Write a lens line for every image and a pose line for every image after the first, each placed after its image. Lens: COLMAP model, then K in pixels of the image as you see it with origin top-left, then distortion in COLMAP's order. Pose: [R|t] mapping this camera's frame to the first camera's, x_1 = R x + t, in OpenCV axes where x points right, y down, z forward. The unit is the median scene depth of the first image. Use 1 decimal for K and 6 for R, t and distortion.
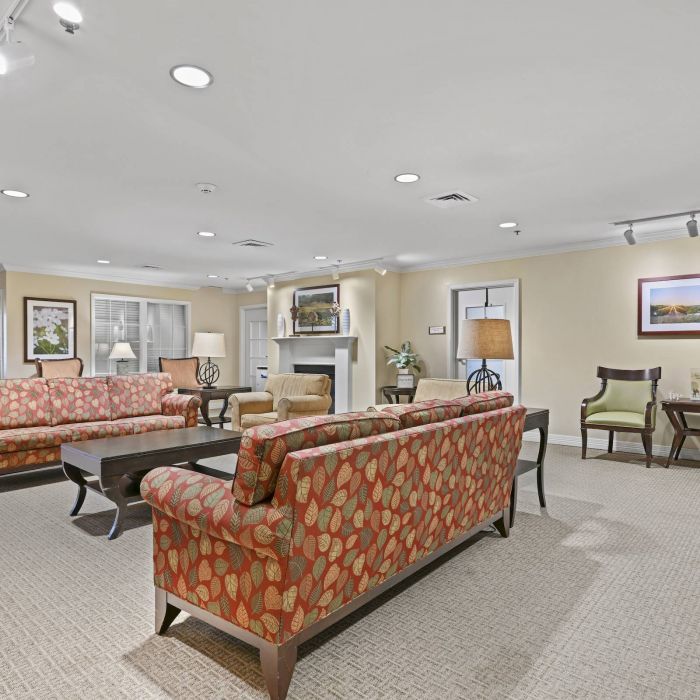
lens RADIAL K [[509.2, 0, 350.8], [0, 509.2, 334.5], [0, 0, 1]] dist [-0.008175, -0.001058]
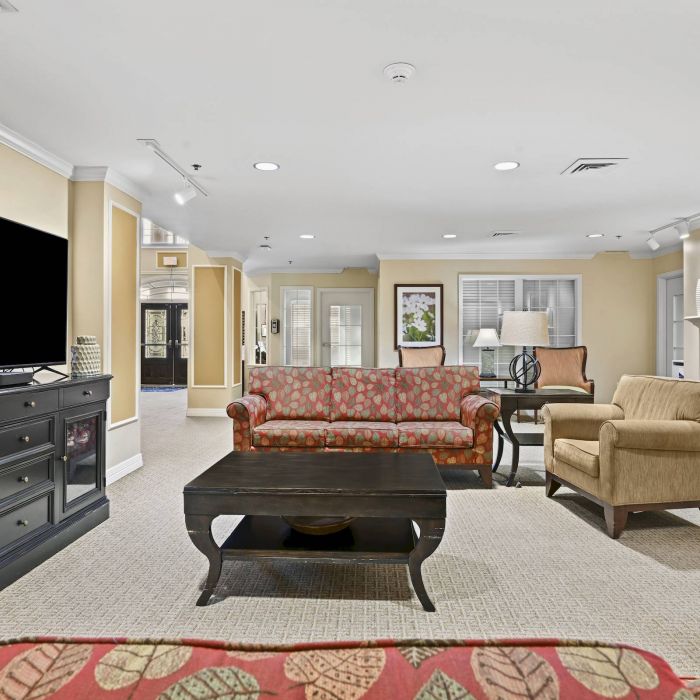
lens RADIAL K [[509.2, 0, 350.8], [0, 509.2, 334.5], [0, 0, 1]] dist [-0.008175, -0.001058]
pose [[0.625627, -0.007028, -0.780090, 0.086404], [0.025818, 0.999598, 0.011700, 0.011085], [0.779695, -0.027460, 0.625557, 0.300304]]
